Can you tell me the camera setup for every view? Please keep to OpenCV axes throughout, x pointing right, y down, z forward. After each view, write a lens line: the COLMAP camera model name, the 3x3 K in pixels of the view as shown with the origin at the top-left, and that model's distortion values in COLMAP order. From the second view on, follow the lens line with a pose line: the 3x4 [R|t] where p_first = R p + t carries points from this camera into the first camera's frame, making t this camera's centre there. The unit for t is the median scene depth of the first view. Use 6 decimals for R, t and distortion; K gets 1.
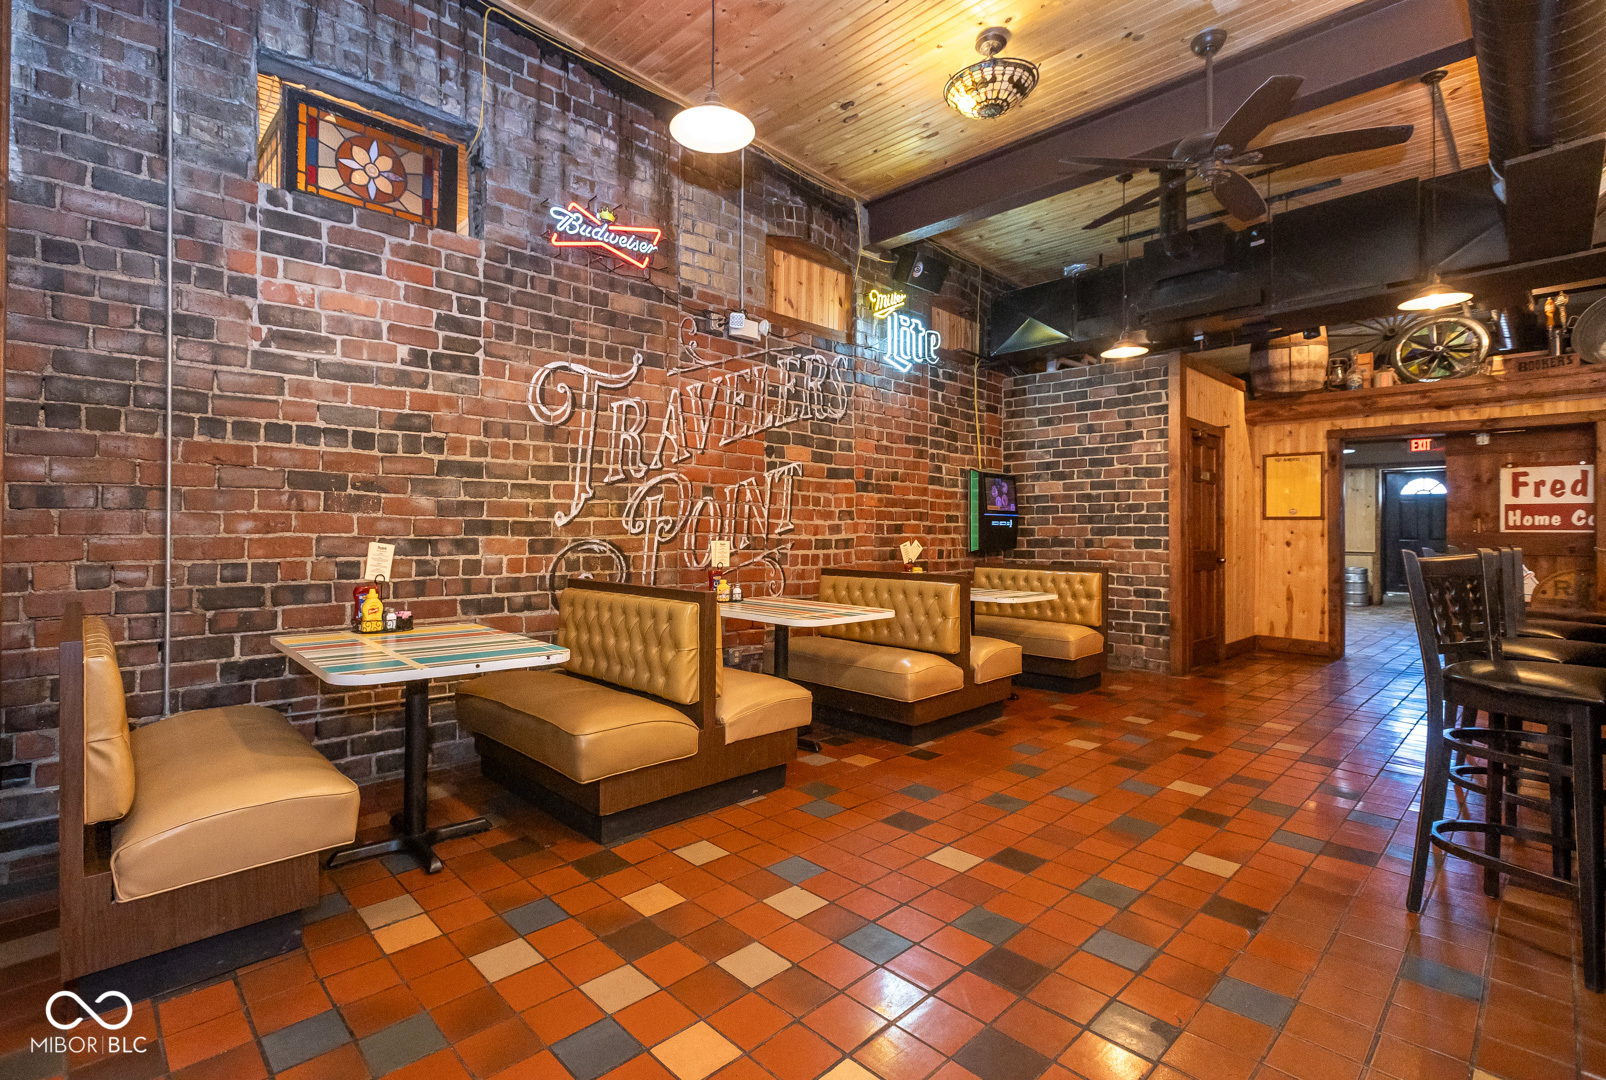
lens RADIAL K [[746.8, 0, 797.1], [0, 746.8, 536.0], [0, 0, 1]] dist [0.003975, 0.003089]
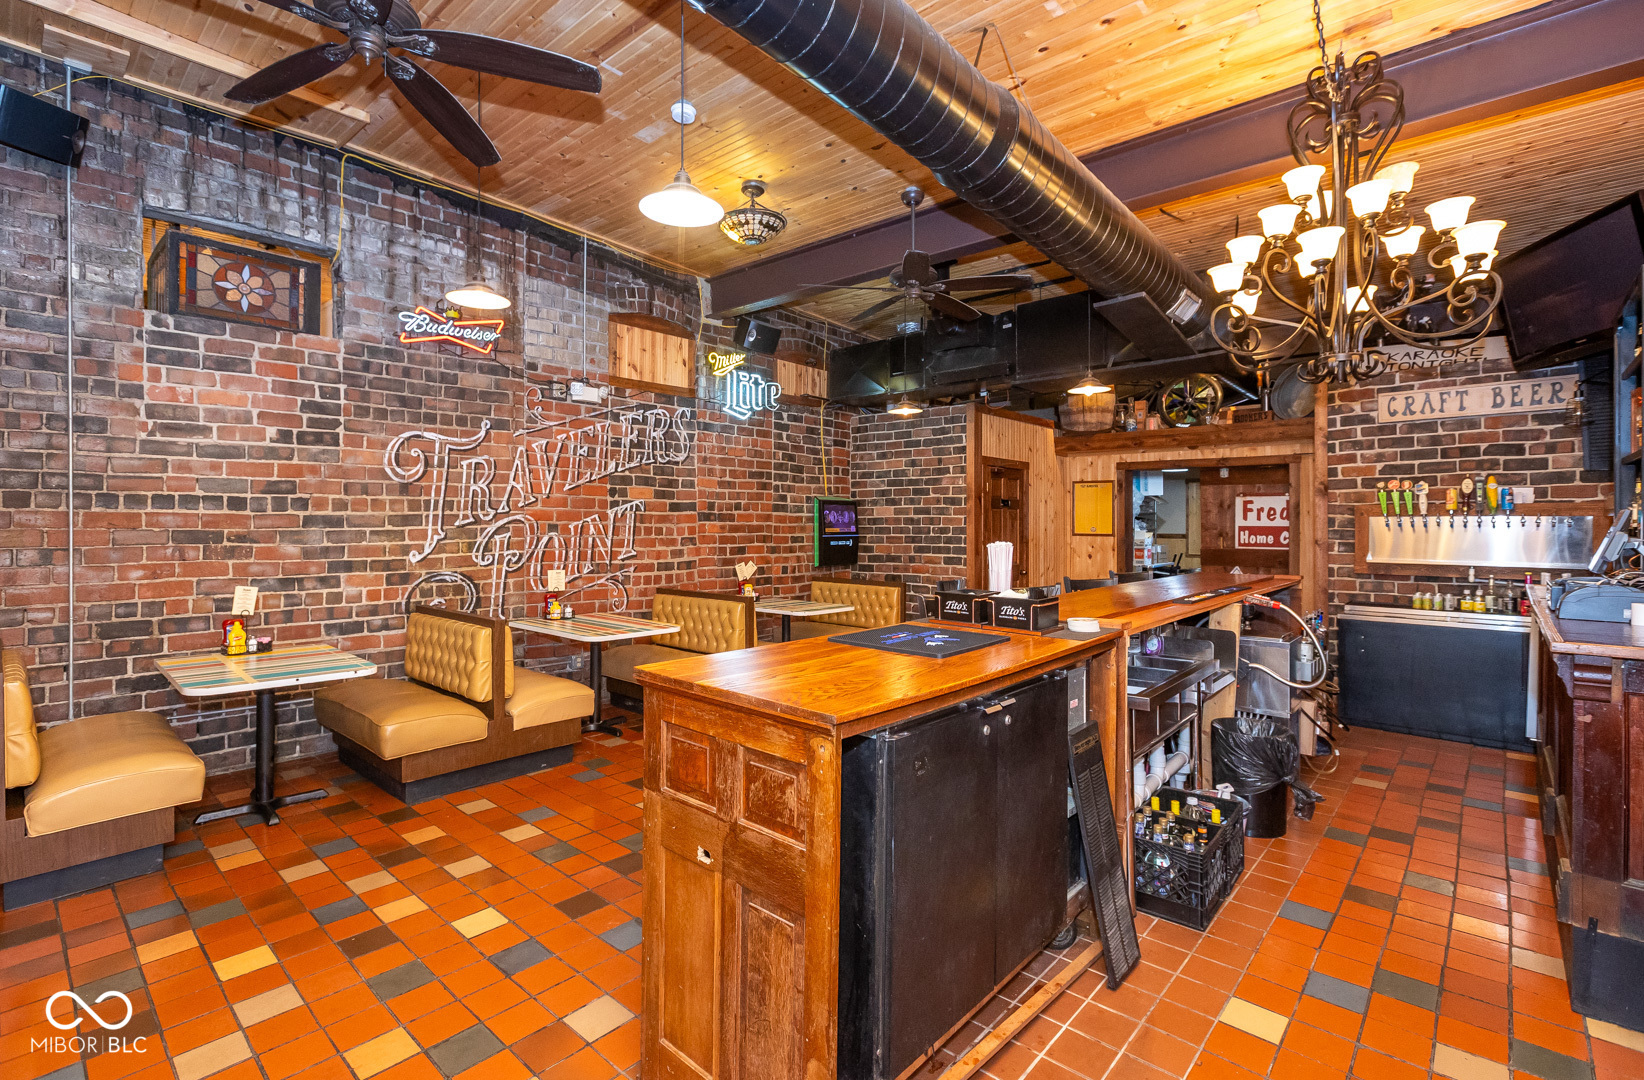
lens RADIAL K [[748.9, 0, 828.4], [0, 748.9, 533.2], [0, 0, 1]] dist [0.011578, 0.000969]
pose [[0.997508, -0.005279, 0.070357, 0.300885], [0.004842, 0.999968, 0.006391, -0.069720], [-0.070388, -0.006035, 0.997501, -0.321563]]
